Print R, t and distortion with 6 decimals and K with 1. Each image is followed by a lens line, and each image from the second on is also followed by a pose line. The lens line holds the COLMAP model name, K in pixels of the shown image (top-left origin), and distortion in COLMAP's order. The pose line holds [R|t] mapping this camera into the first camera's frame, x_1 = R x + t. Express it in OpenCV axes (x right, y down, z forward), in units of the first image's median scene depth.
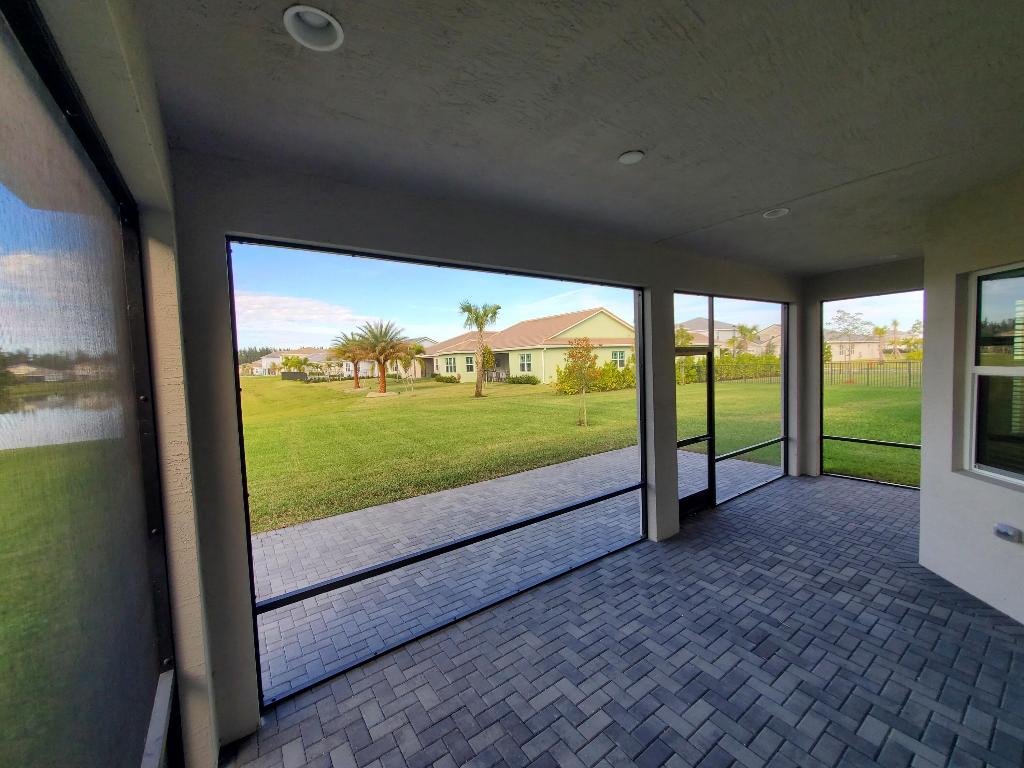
lens RADIAL K [[405.3, 0, 515.3], [0, 405.3, 387.1], [0, 0, 1]] dist [0.001322, -0.000974]
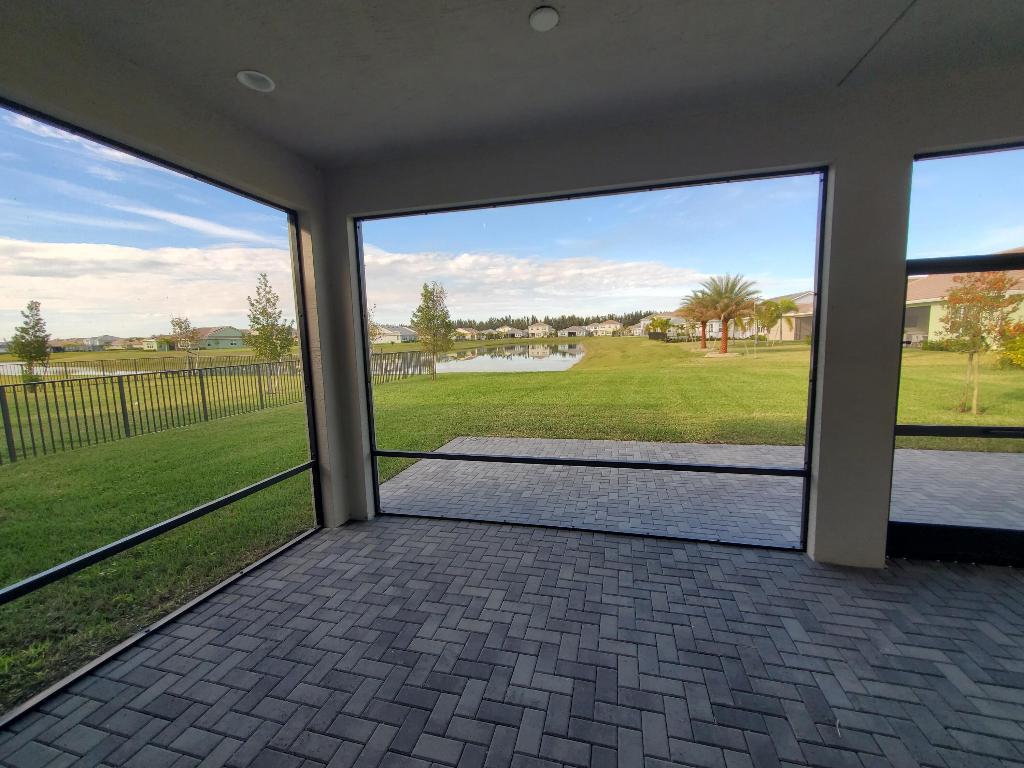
lens RADIAL K [[405.3, 0, 517.2], [0, 405.3, 383.6], [0, 0, 1]] dist [0.001322, -0.000974]
pose [[0.652742, 0.106686, -0.750031, 0.550614], [-0.042809, 0.993647, 0.104082, 0.047988], [0.756370, -0.035831, 0.653162, 0.227872]]
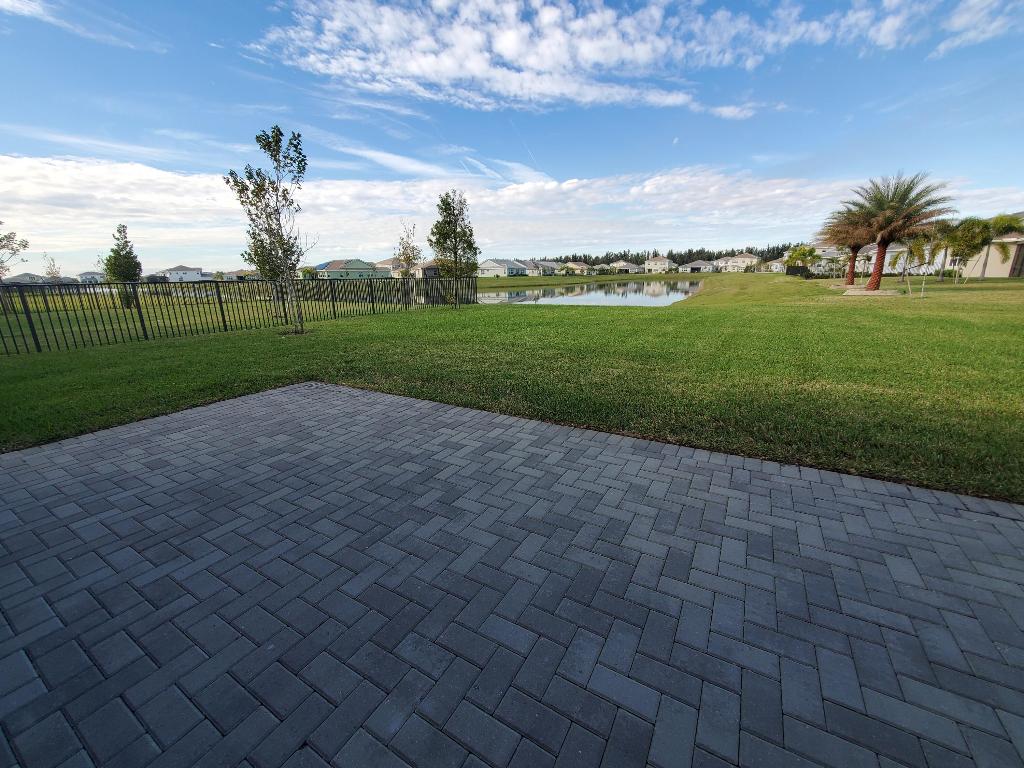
lens RADIAL K [[405.3, 0, 512.9], [0, 405.3, 382.6], [0, 0, 1]] dist [0.001322, -0.000974]
pose [[0.416661, 0.263780, -0.869950, 0.424722], [-0.054707, 0.962517, 0.265646, 0.111999], [0.907414, -0.063092, 0.415474, 1.234230]]
